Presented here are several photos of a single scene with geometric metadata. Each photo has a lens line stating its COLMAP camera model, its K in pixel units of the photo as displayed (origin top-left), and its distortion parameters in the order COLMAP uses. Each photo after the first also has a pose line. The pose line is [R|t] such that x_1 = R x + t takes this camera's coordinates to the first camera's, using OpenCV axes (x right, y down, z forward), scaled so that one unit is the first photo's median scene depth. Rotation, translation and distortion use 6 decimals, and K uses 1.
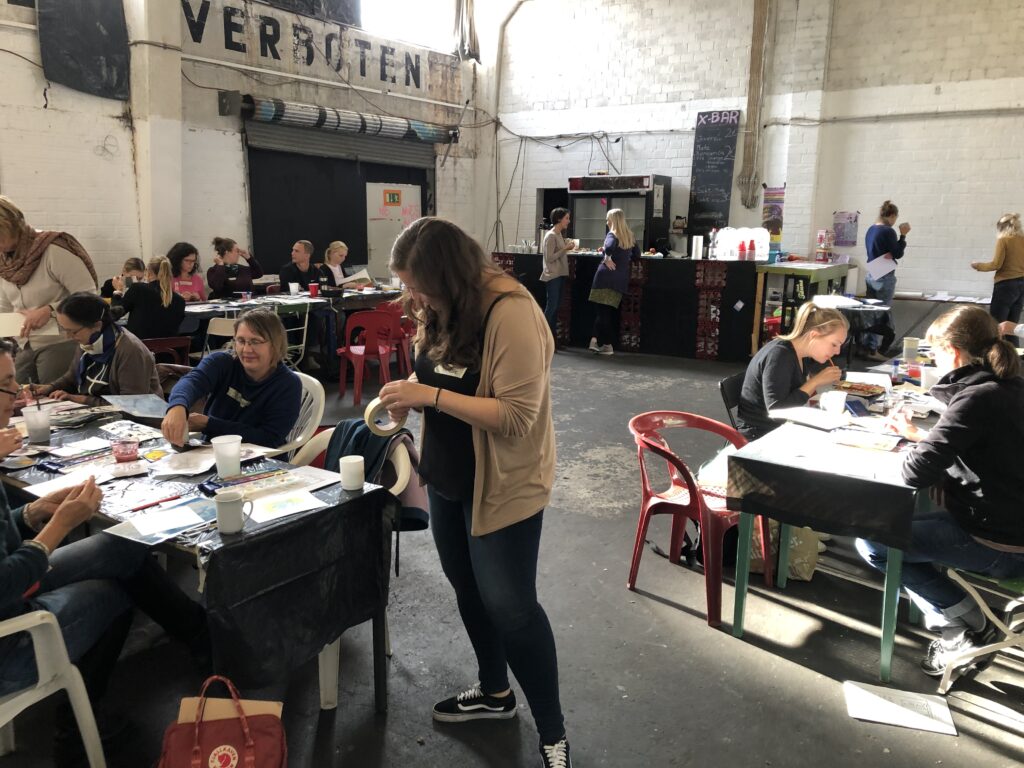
lens RADIAL K [[836.1, 0, 512.0], [0, 836.1, 384.0], [0, 0, 1]] dist [-0.000698, -0.063074]
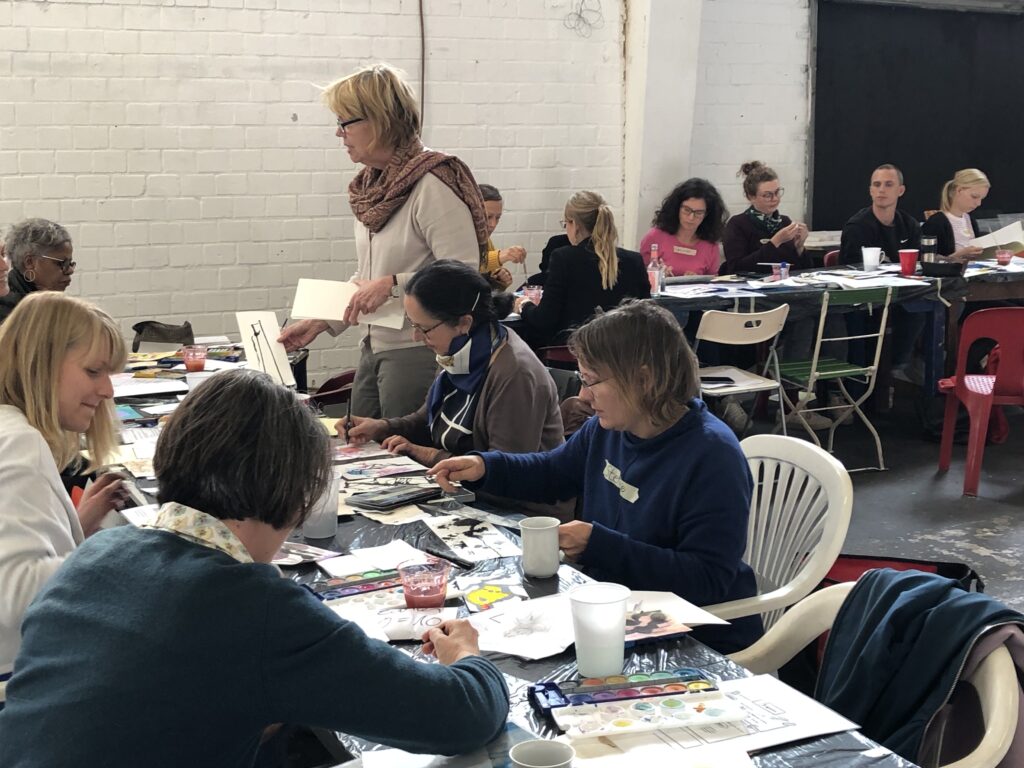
lens RADIAL K [[1447.6, 0, 511.8], [0, 1447.6, 409.0], [0, 0, 1]] dist [-0.001315, -0.036259]
pose [[0.866835, 0.069684, -0.493701, 0.000586], [-0.073265, 0.997239, 0.012118, -0.015880], [0.493182, 0.025667, 0.869547, 0.111047]]
